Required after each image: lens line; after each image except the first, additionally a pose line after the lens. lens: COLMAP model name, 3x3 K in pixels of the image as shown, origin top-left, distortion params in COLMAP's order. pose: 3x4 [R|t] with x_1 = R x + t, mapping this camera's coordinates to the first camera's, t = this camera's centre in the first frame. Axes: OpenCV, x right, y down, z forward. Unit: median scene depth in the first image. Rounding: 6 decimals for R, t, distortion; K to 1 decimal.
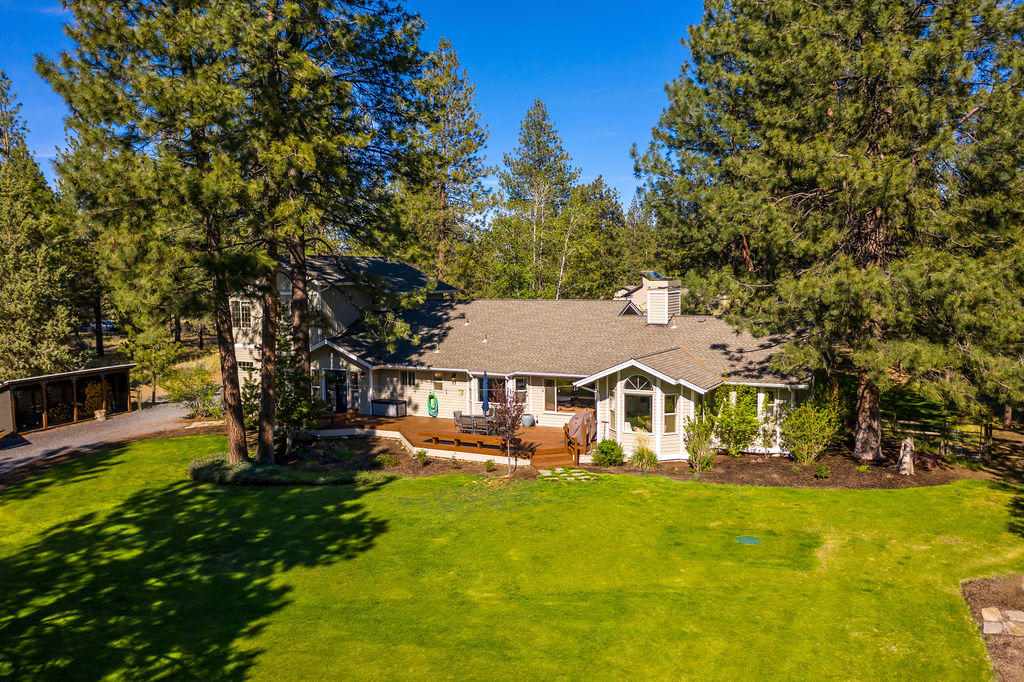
lens RADIAL K [[833.1, 0, 515.0], [0, 833.1, 339.7], [0, 0, 1]] dist [-0.013526, 0.008801]
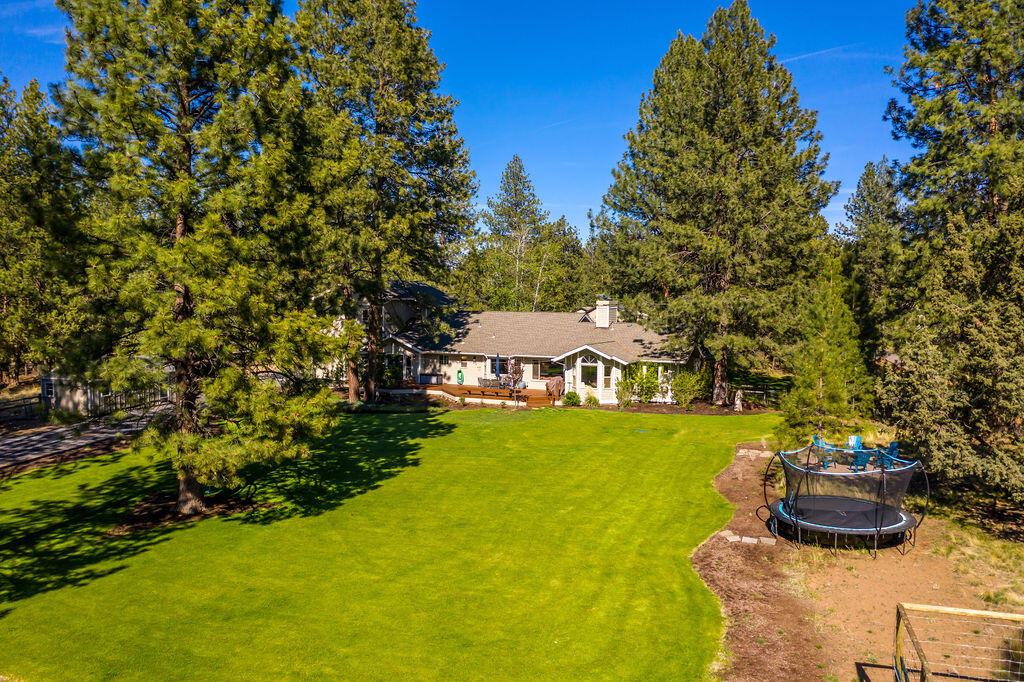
lens RADIAL K [[833.1, 0, 510.0], [0, 833.1, 341.4], [0, 0, 1]] dist [-0.013526, 0.008801]
pose [[0.998878, 0.016786, 0.044287, -0.086371], [-0.015787, 0.999615, -0.022816, 0.053027], [-0.044653, 0.022091, 0.998758, -0.664603]]
